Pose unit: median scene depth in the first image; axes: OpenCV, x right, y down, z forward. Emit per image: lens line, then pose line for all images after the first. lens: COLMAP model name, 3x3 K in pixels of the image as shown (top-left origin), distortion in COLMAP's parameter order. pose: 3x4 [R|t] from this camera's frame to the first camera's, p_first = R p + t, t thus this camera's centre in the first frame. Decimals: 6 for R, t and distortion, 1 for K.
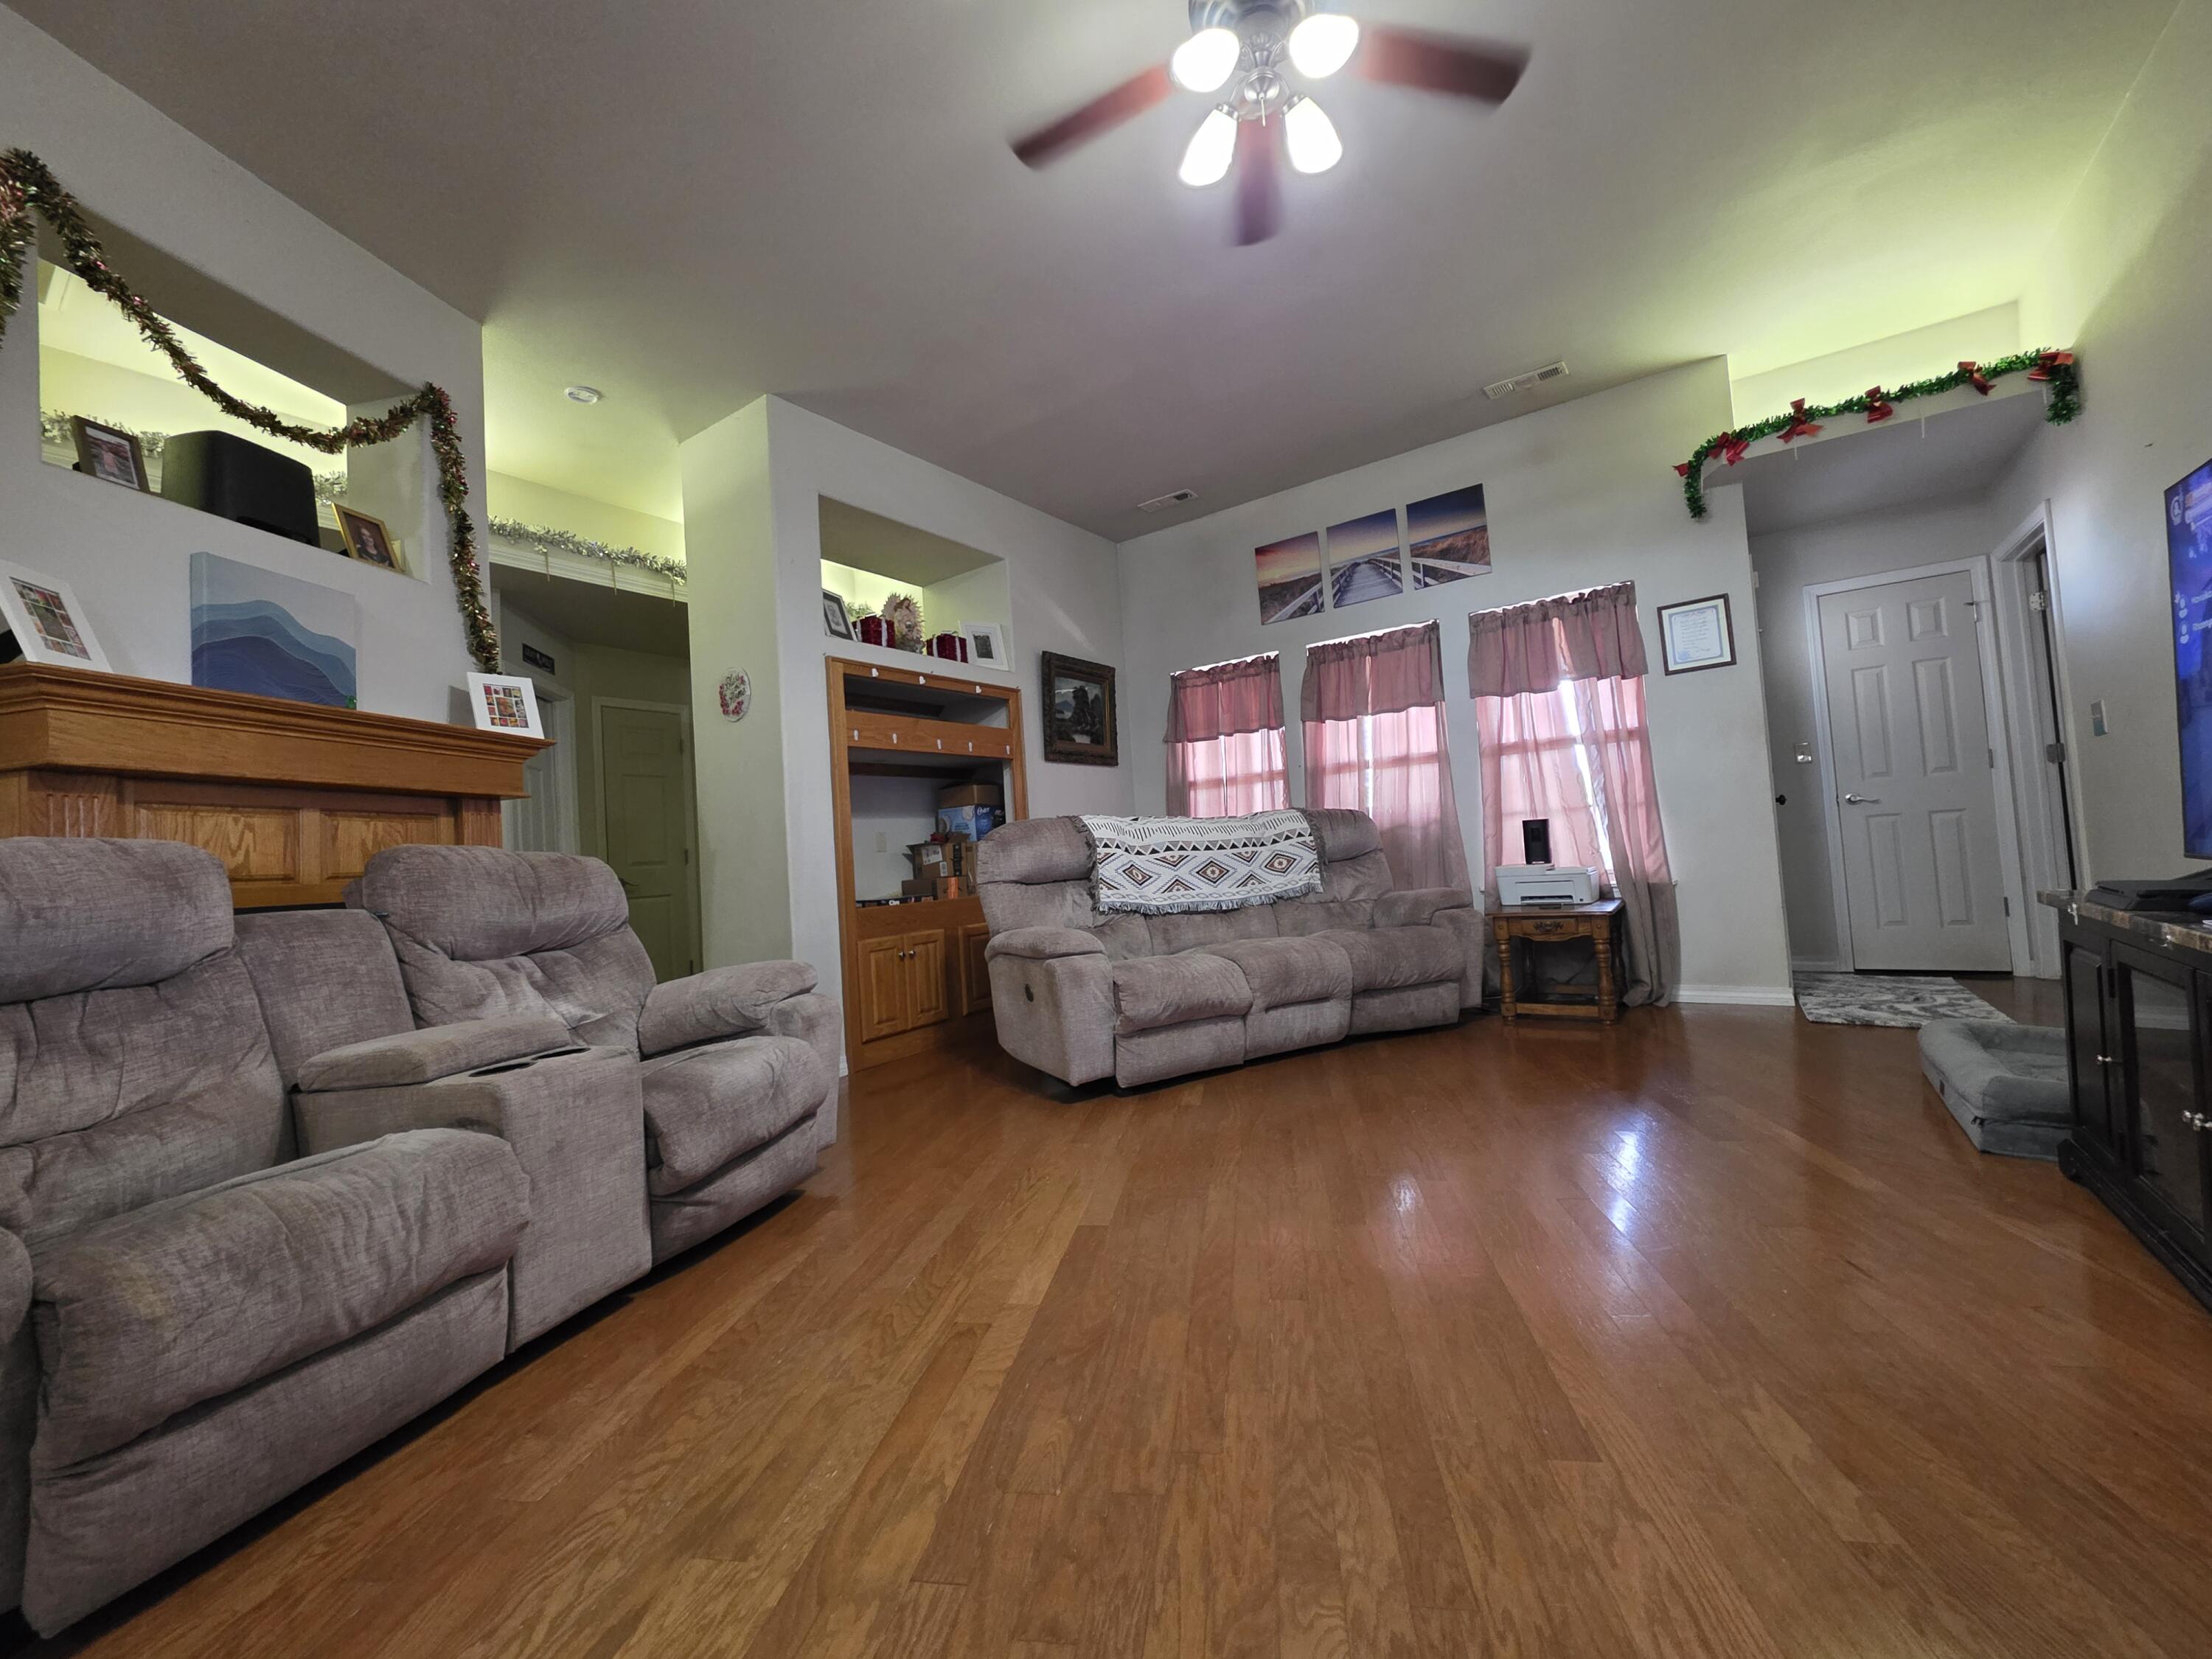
lens RADIAL K [[892.7, 0, 1106.1], [0, 892.7, 817.7], [0, 0, 1]] dist [0.000715, 0.000179]
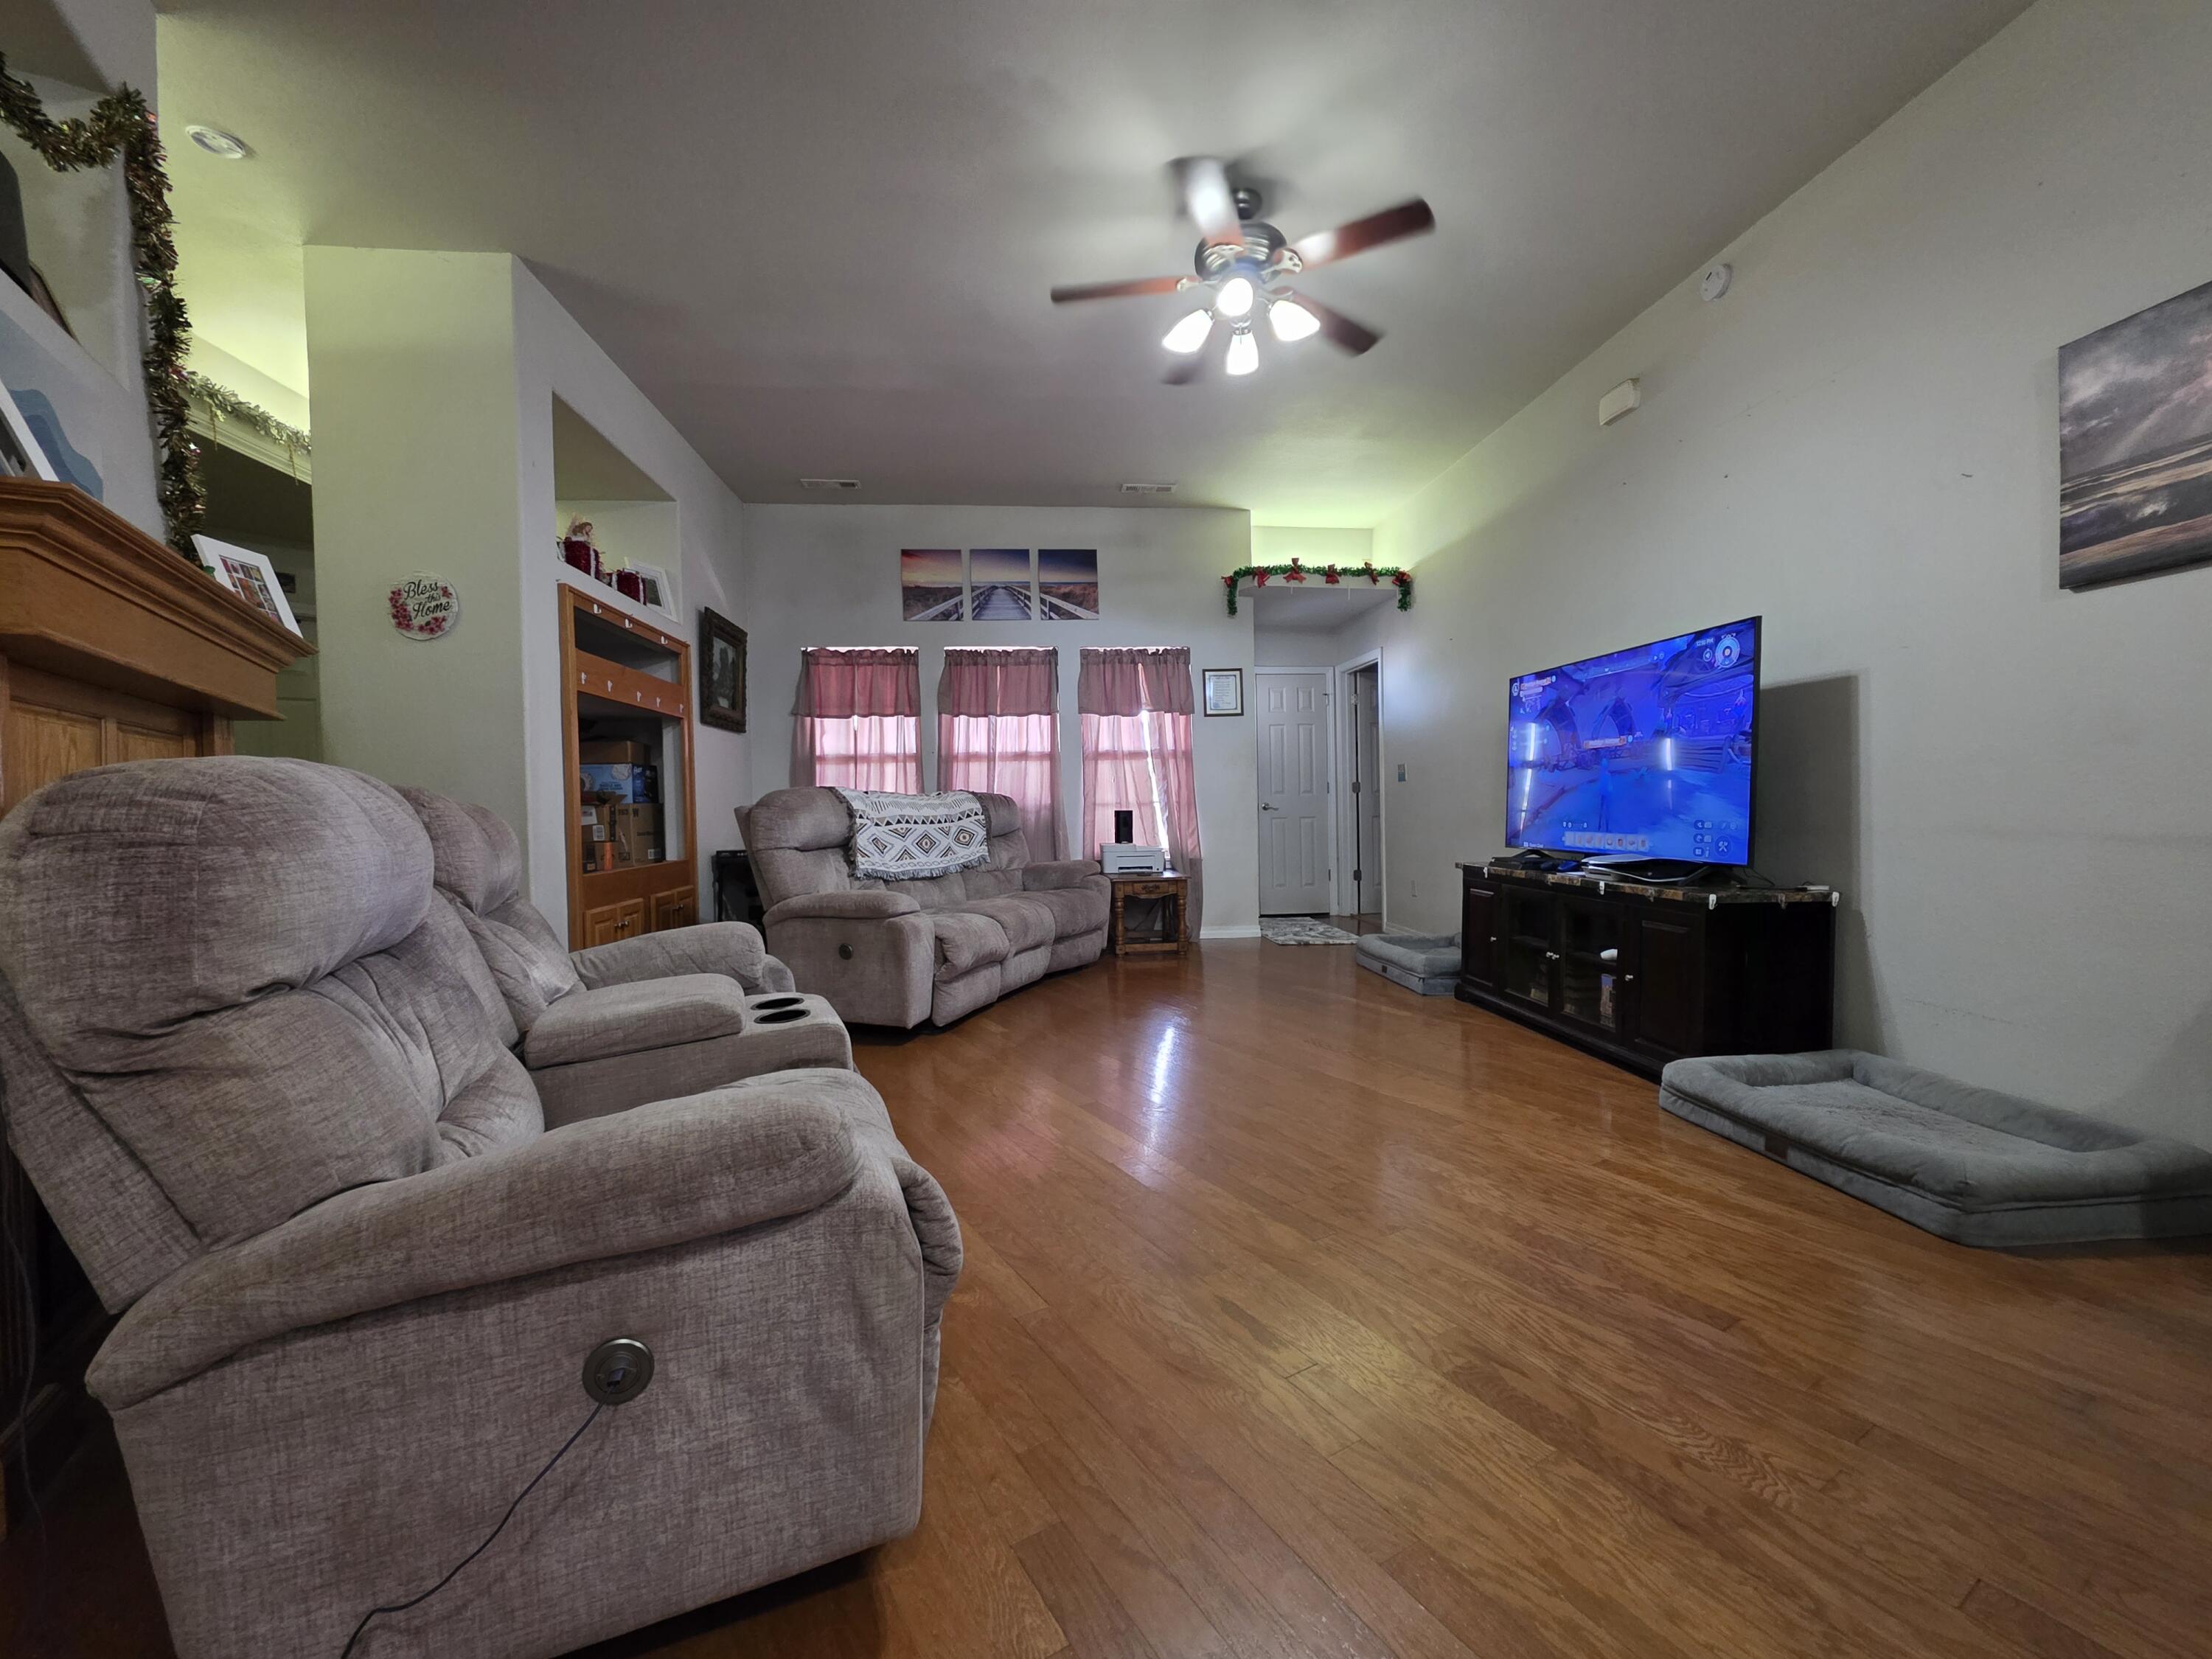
lens RADIAL K [[892.7, 0, 1106.1], [0, 892.7, 817.7], [0, 0, 1]] dist [0.000715, 0.000179]
pose [[0.755840, 0.042941, 0.653347, -0.431861], [-0.059603, 0.998217, 0.003347, 0.010296], [-0.652038, -0.041471, 0.757051, -0.007829]]
